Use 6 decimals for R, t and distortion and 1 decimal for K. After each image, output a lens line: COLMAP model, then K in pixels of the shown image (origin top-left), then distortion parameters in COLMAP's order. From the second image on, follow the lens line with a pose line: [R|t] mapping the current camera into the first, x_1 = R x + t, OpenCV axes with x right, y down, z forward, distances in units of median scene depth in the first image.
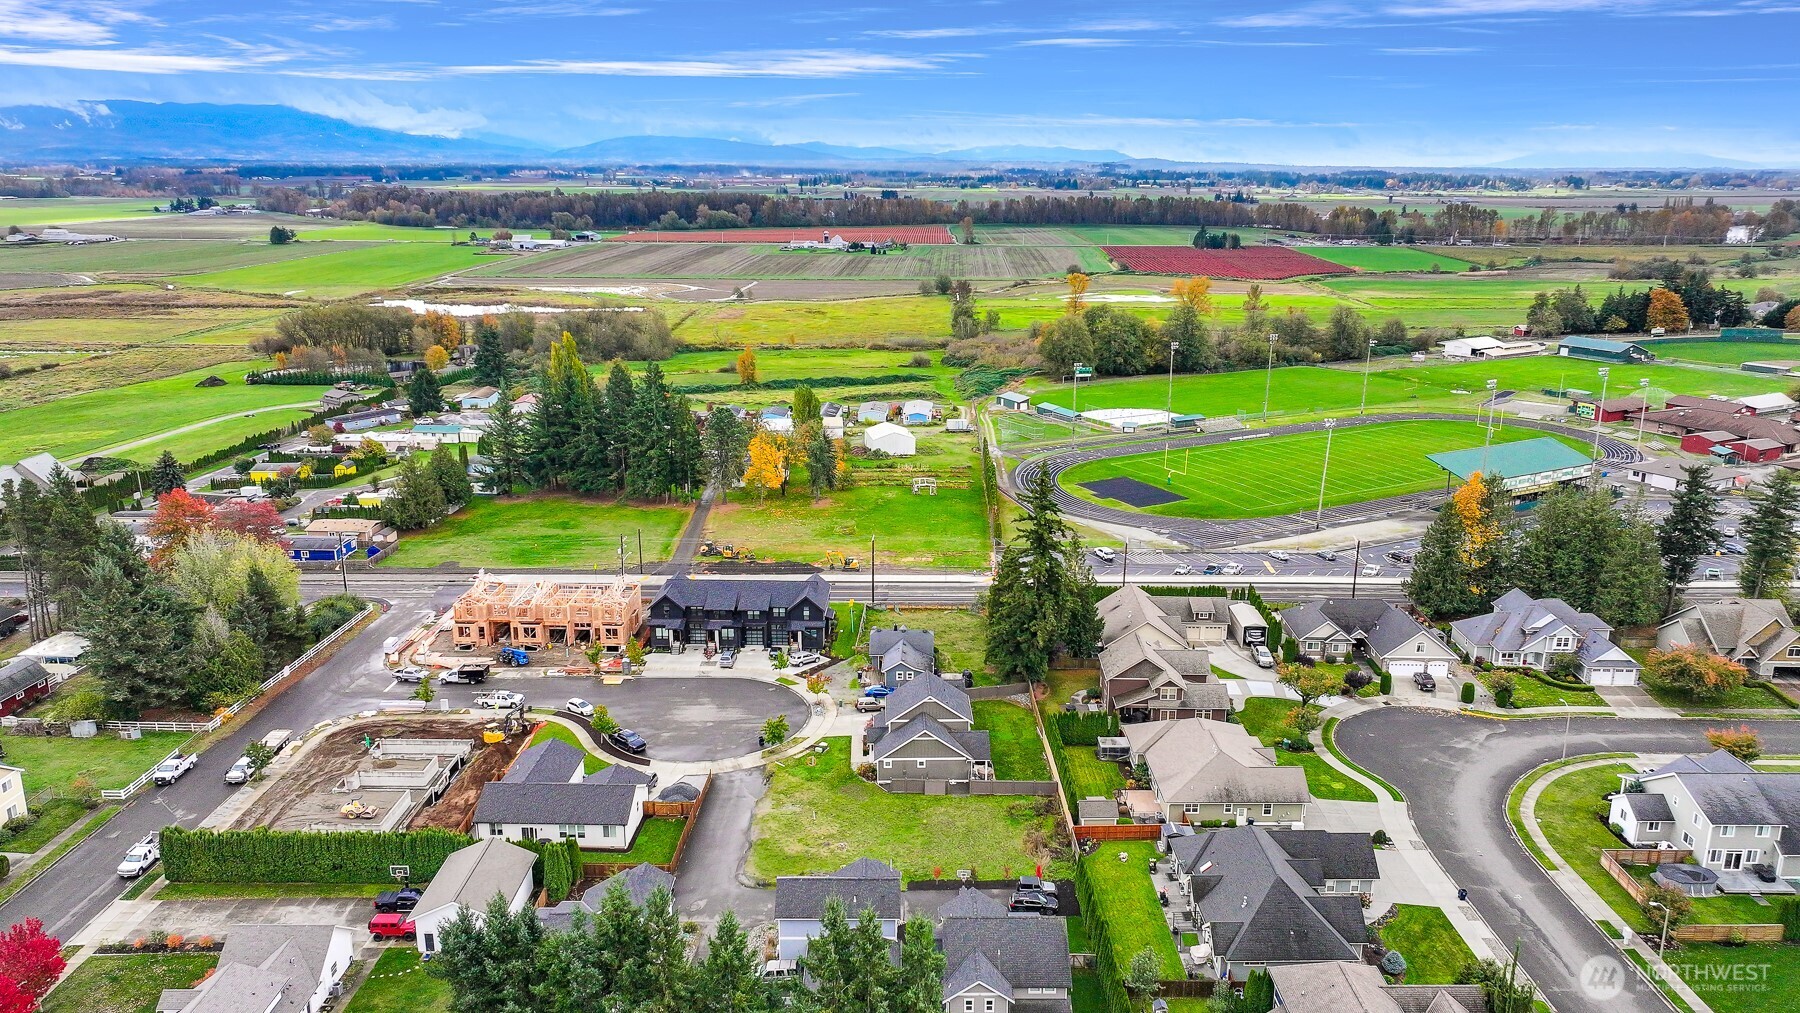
lens RADIAL K [[1261.6, 0, 909.3], [0, 1261.6, 506.9], [0, 0, 1]] dist [0.005287, 0.009762]
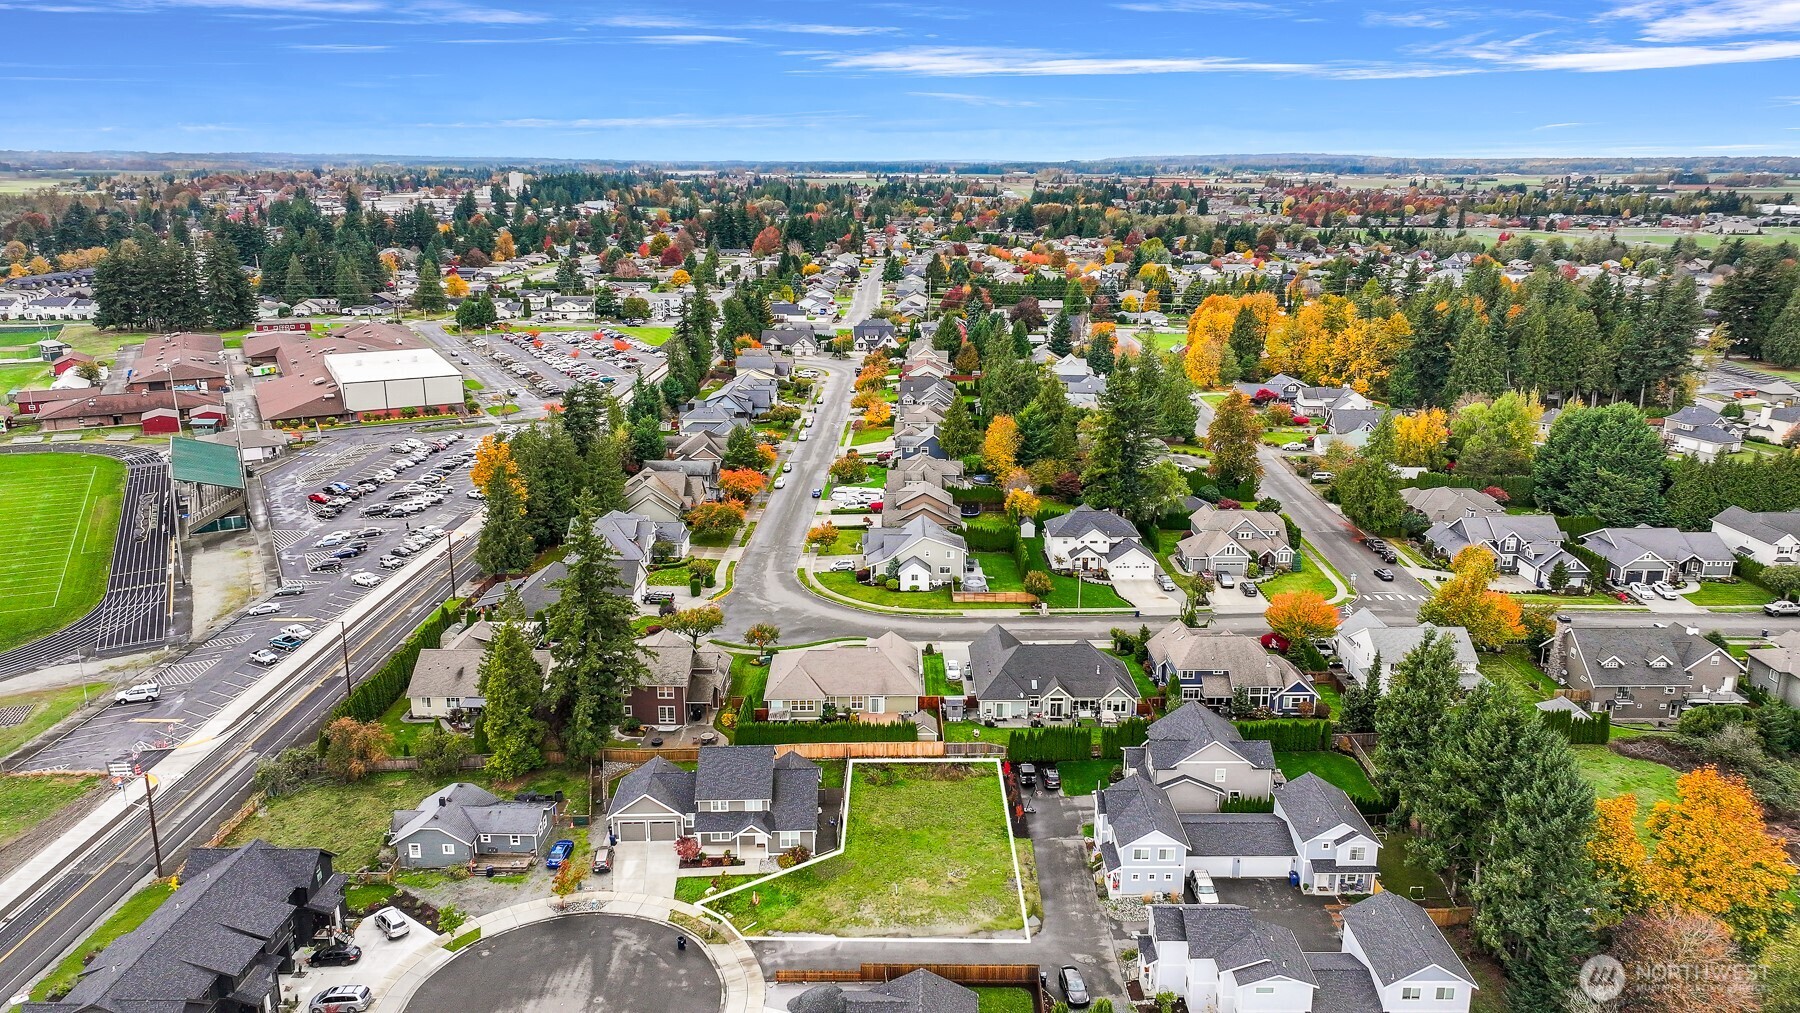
lens RADIAL K [[1261.6, 0, 909.3], [0, 1261.6, 506.9], [0, 0, 1]] dist [0.005287, 0.009762]
pose [[-0.007627, -0.270143, 0.962790, -0.640860], [0.259004, 0.929427, 0.262834, -0.172550], [-0.965846, 0.251371, 0.062880, 0.662835]]
